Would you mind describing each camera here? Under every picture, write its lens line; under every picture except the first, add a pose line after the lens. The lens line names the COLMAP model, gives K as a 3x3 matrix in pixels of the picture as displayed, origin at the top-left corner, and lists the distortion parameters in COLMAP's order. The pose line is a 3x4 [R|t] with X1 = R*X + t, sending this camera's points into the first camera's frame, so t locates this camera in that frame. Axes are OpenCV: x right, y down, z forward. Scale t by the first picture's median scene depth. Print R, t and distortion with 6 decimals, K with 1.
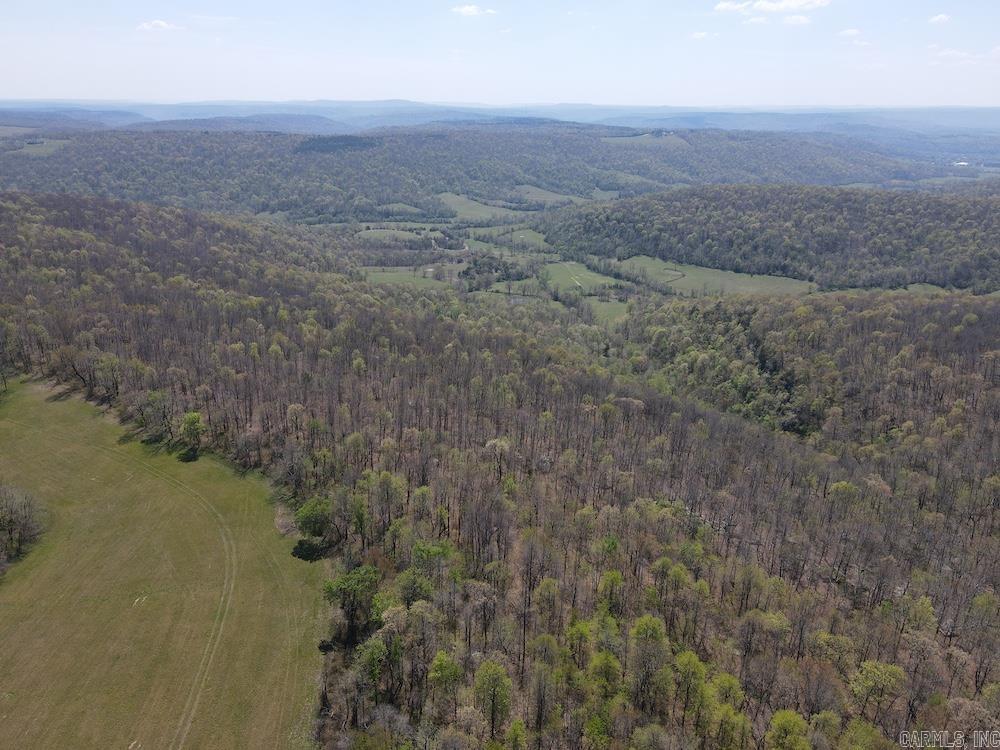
lens RADIAL K [[735.3, 0, 499.3], [0, 735.3, 377.6], [0, 0, 1]] dist [-0.000092, 0.024889]
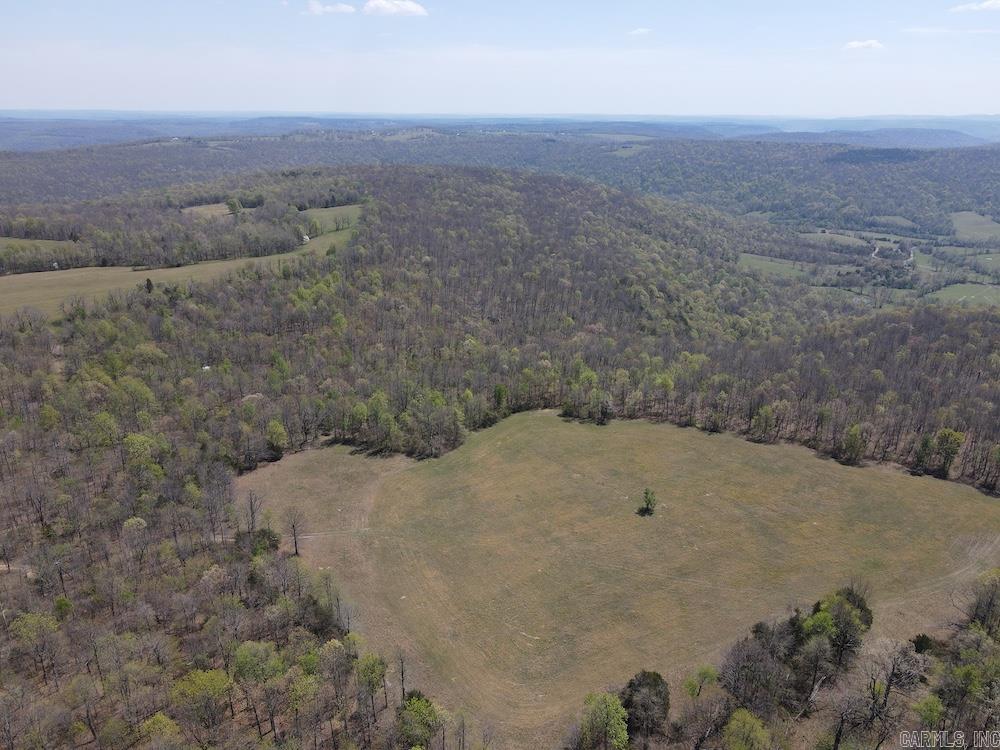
lens RADIAL K [[735.3, 0, 499.6], [0, 735.3, 383.5], [0, 0, 1]] dist [-0.000092, 0.024889]
pose [[0.686686, 0.249718, -0.682717, 0.232781], [-0.257275, 0.961848, 0.093046, 0.025144], [0.679905, 0.111753, 0.724734, -0.059495]]
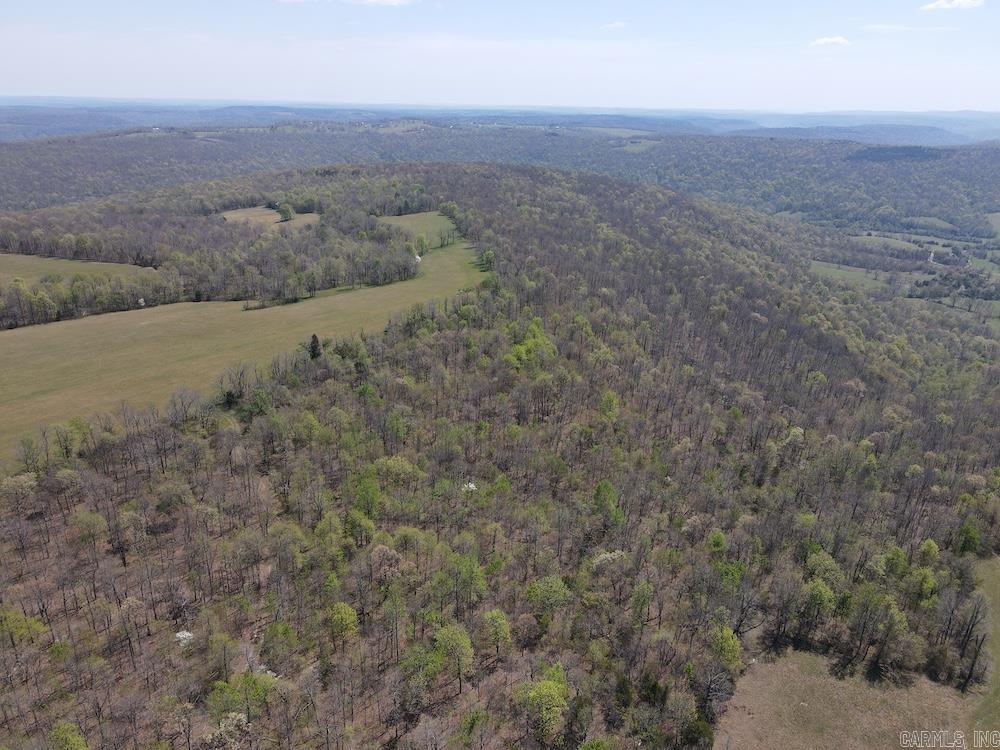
lens RADIAL K [[735.3, 0, 499.8], [0, 735.3, 382.2], [0, 0, 1]] dist [-0.000092, 0.024889]
pose [[0.719166, 0.251044, -0.647902, 0.136934], [-0.255400, 0.962682, 0.089519, 0.027649], [0.646197, 0.101095, 0.756445, -0.070460]]
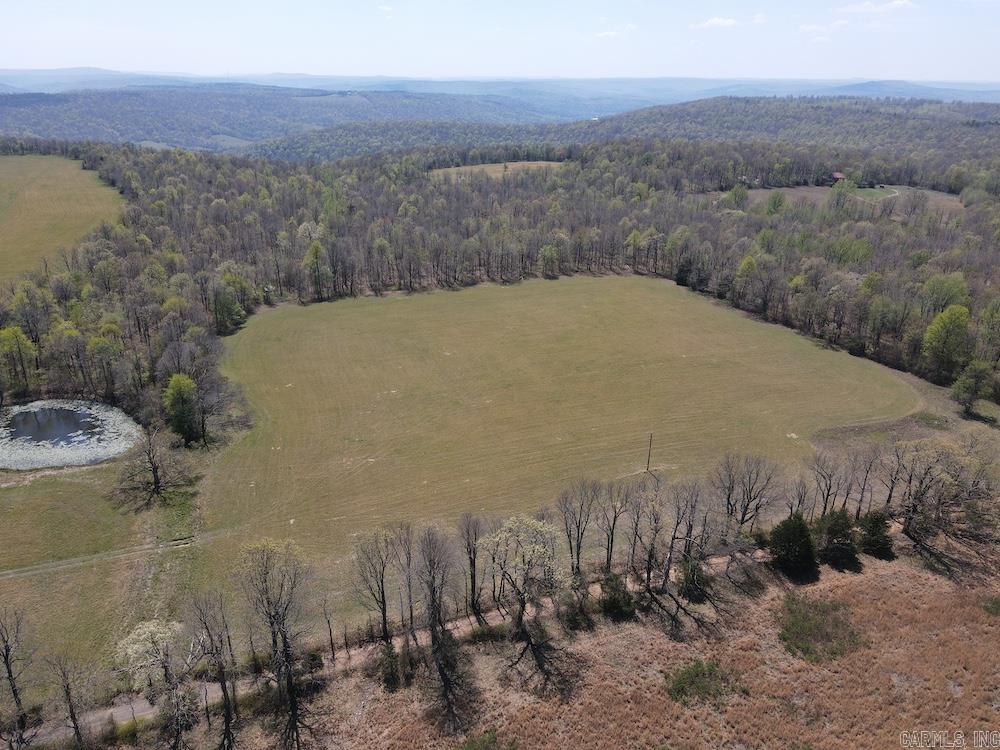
lens RADIAL K [[735.3, 0, 497.6], [0, 735.3, 379.2], [0, 0, 1]] dist [-0.000092, 0.024889]
pose [[0.941258, -0.128570, 0.312256, 0.040433], [0.117661, 0.991606, 0.053612, 0.133105], [-0.316528, -0.013723, 0.948484, -0.299816]]
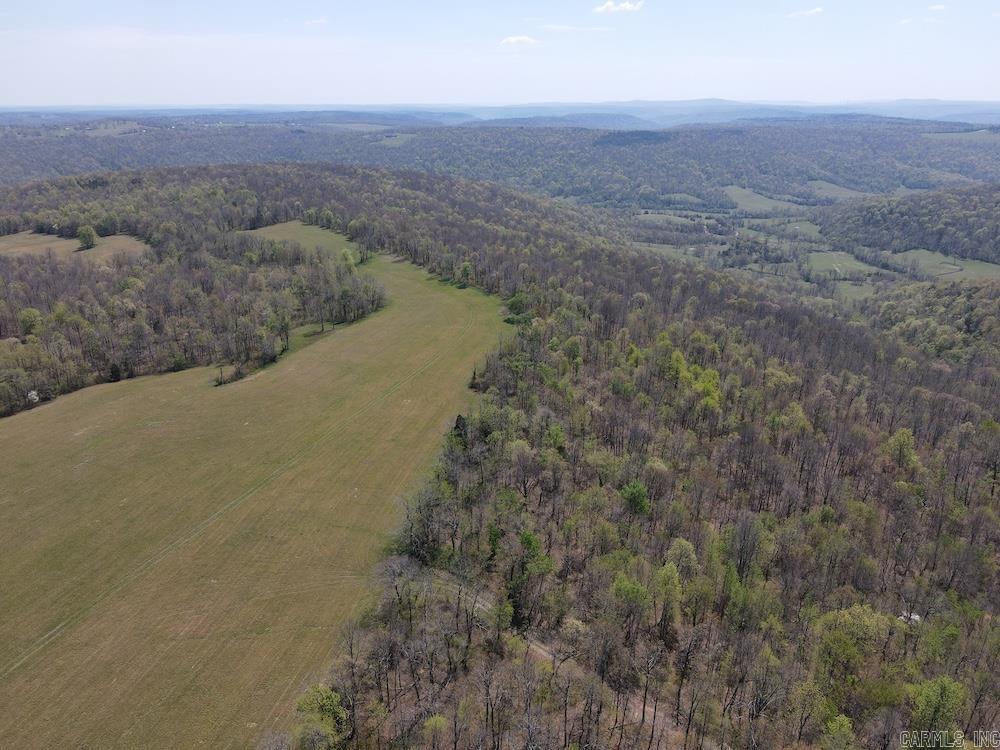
lens RADIAL K [[735.3, 0, 499.6], [0, 735.3, 379.1], [0, 0, 1]] dist [-0.000092, 0.024889]
pose [[0.922647, 0.124941, -0.364846, 0.040374], [-0.124663, 0.991899, 0.024417, 0.034258], [0.364941, 0.022955, 0.930748, -0.072267]]
